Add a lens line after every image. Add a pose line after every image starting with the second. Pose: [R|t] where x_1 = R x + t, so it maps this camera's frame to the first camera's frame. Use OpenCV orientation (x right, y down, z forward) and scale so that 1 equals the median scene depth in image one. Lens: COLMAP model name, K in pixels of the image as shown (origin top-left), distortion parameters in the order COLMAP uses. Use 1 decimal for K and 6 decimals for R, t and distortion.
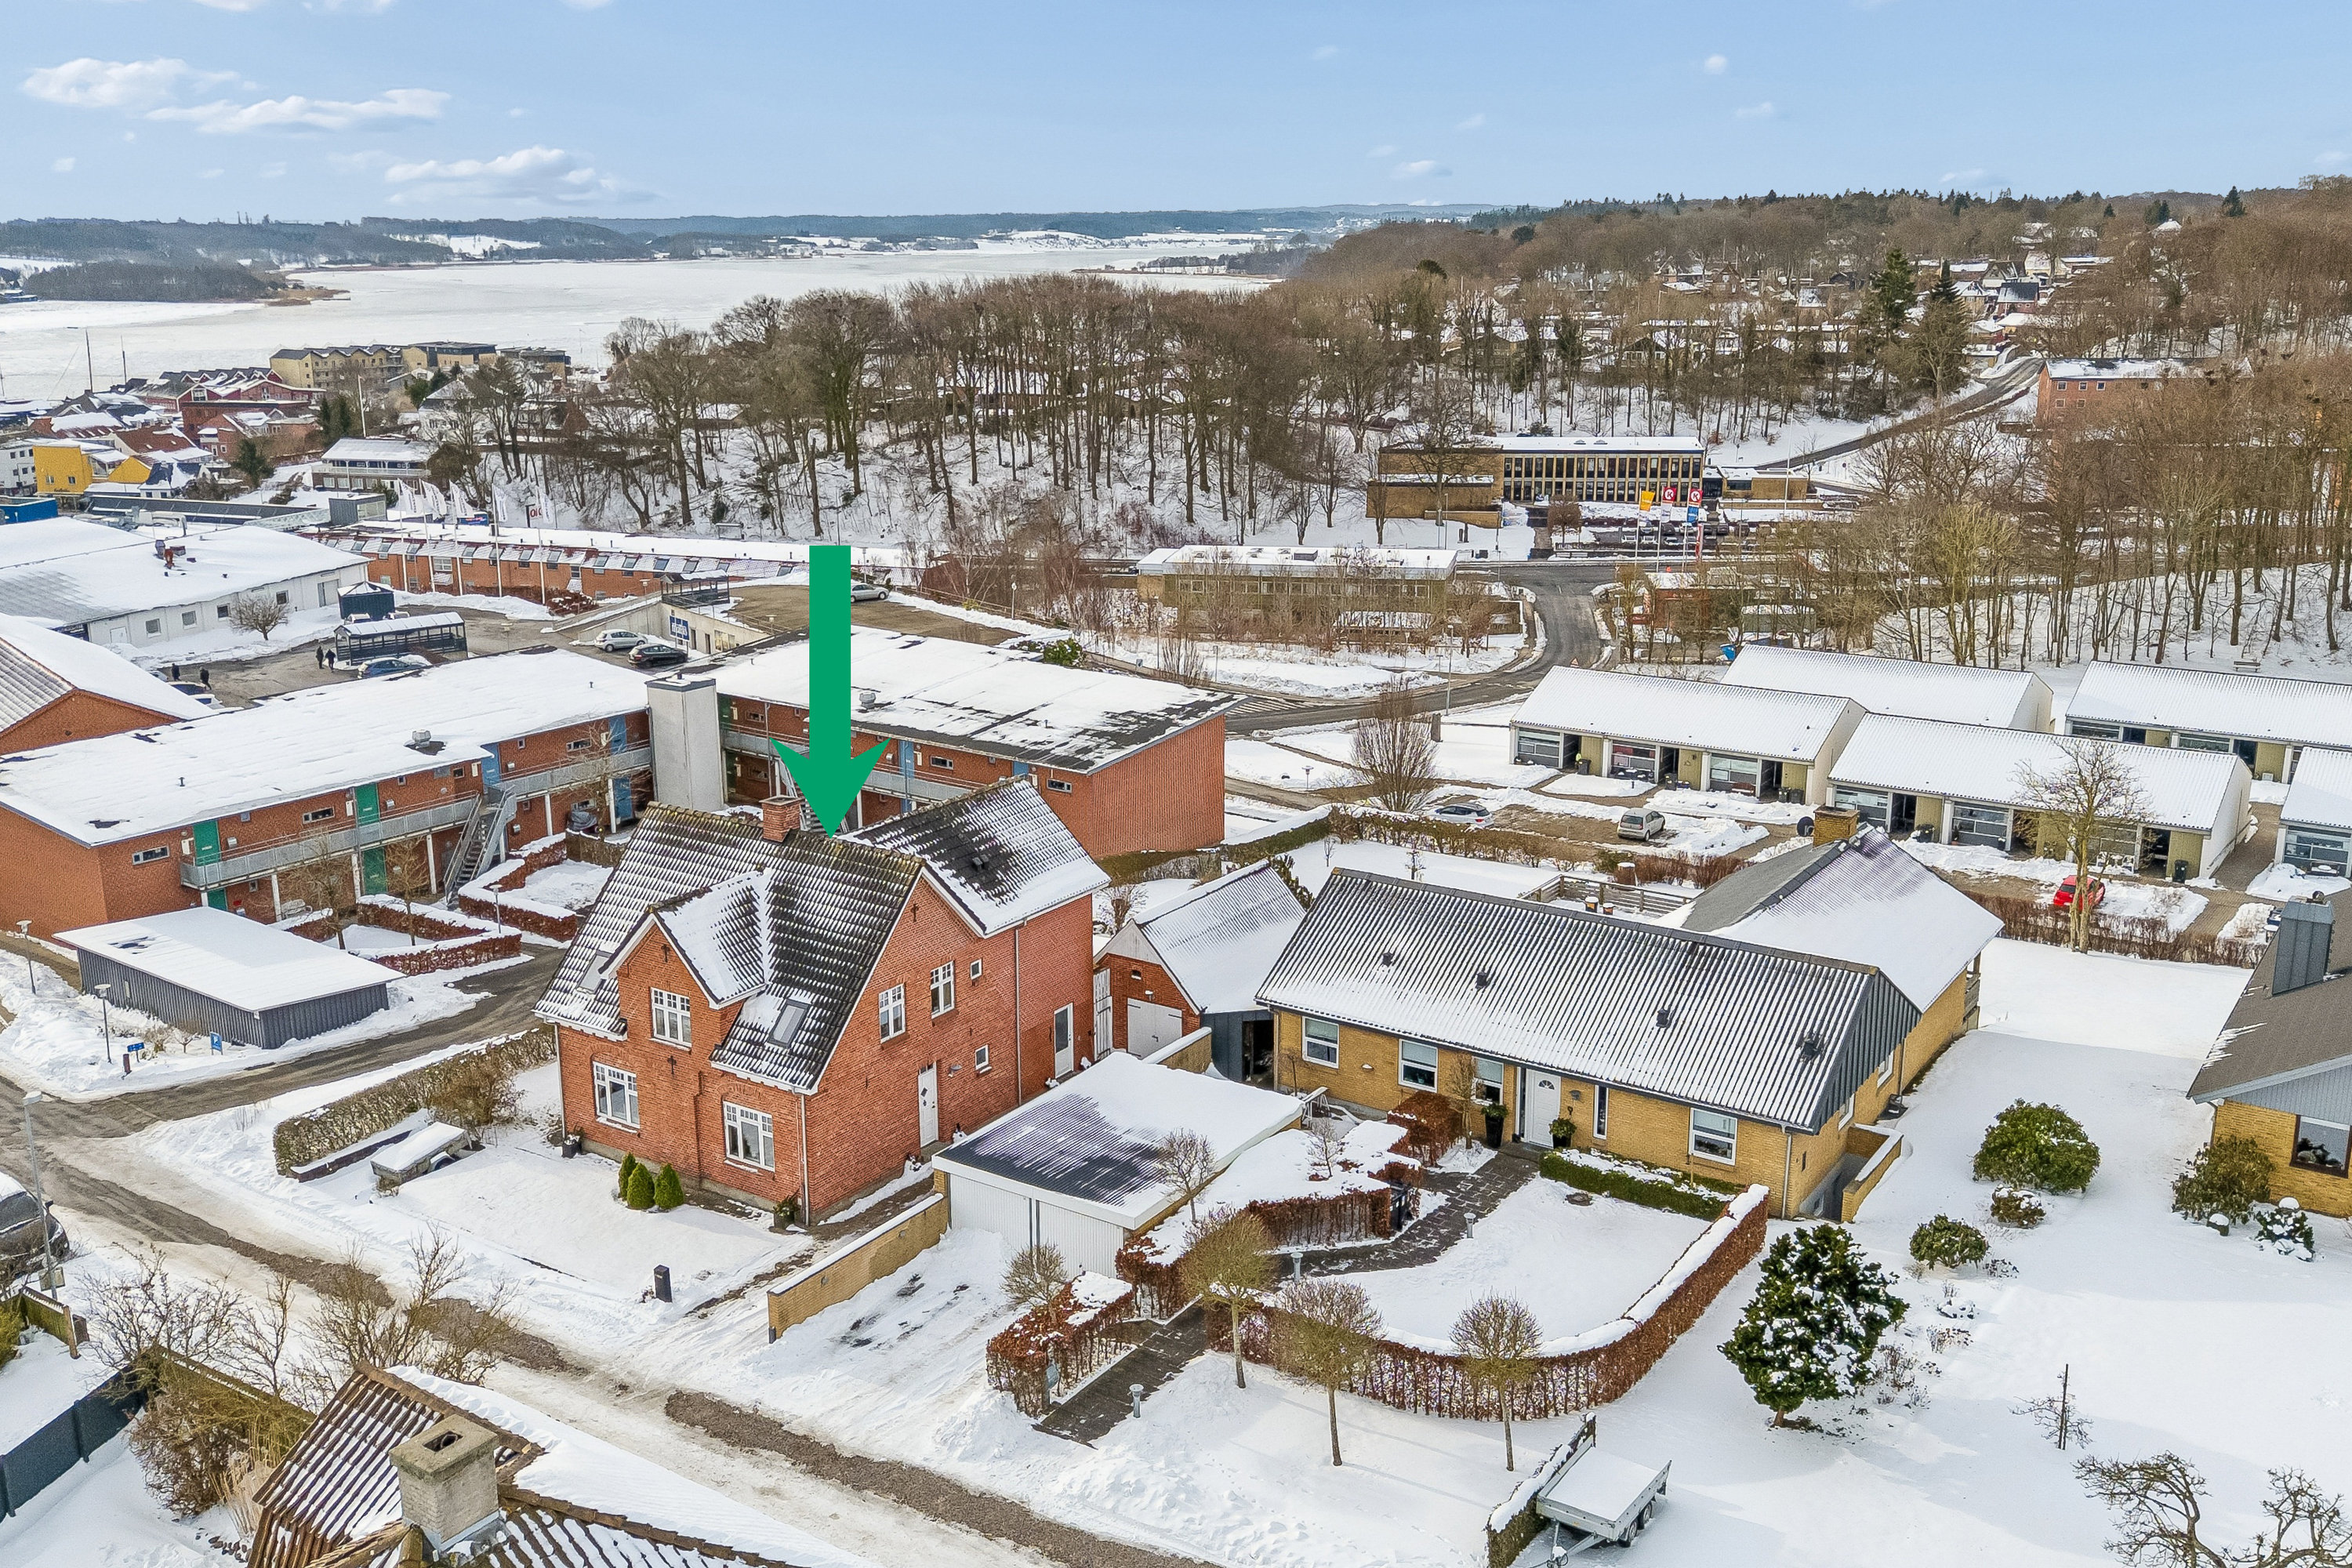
lens RADIAL K [[2034.9, 0, 1176.0], [0, 2034.9, 784.0], [0, 0, 1]] dist [0.109927, -0.112280]
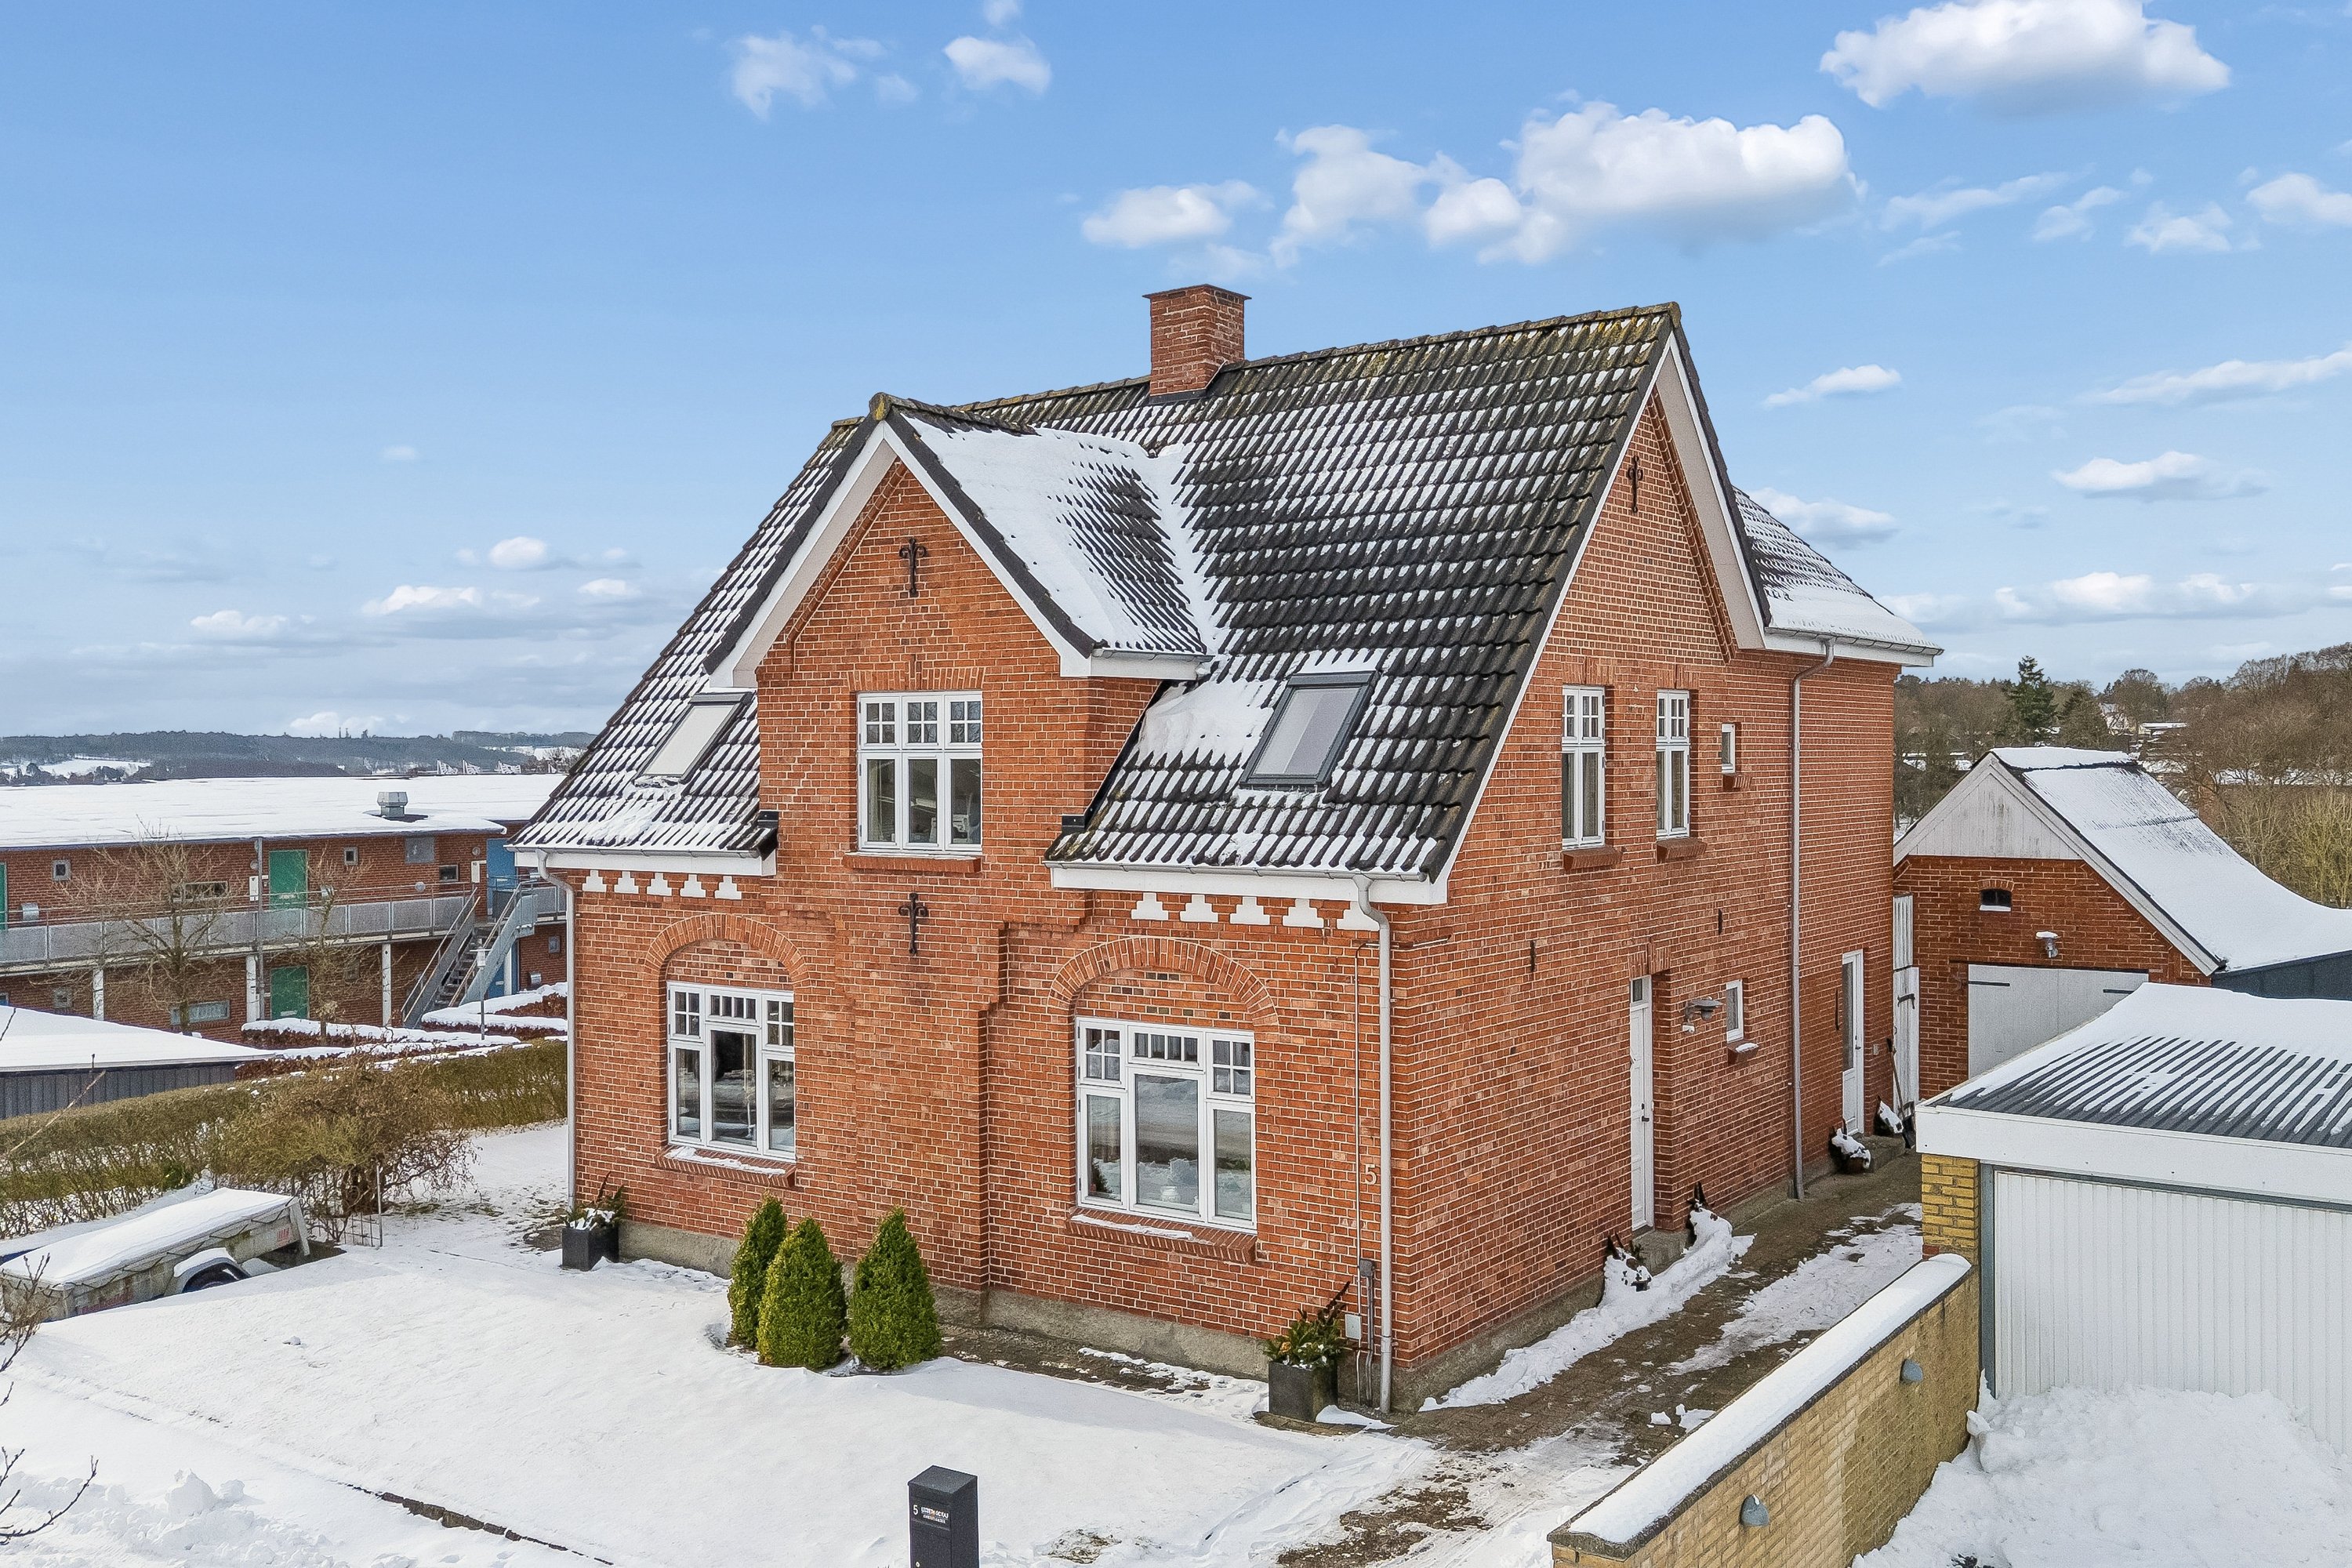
lens RADIAL K [[2034.9, 0, 1176.0], [0, 2034.9, 784.0], [0, 0, 1]] dist [0.109927, -0.112280]
pose [[0.999683, 0.000061, -0.025178, -0.196208], [-0.005950, 0.972247, -0.233880, 0.192031], [0.024465, 0.233955, 0.971939, 0.681609]]
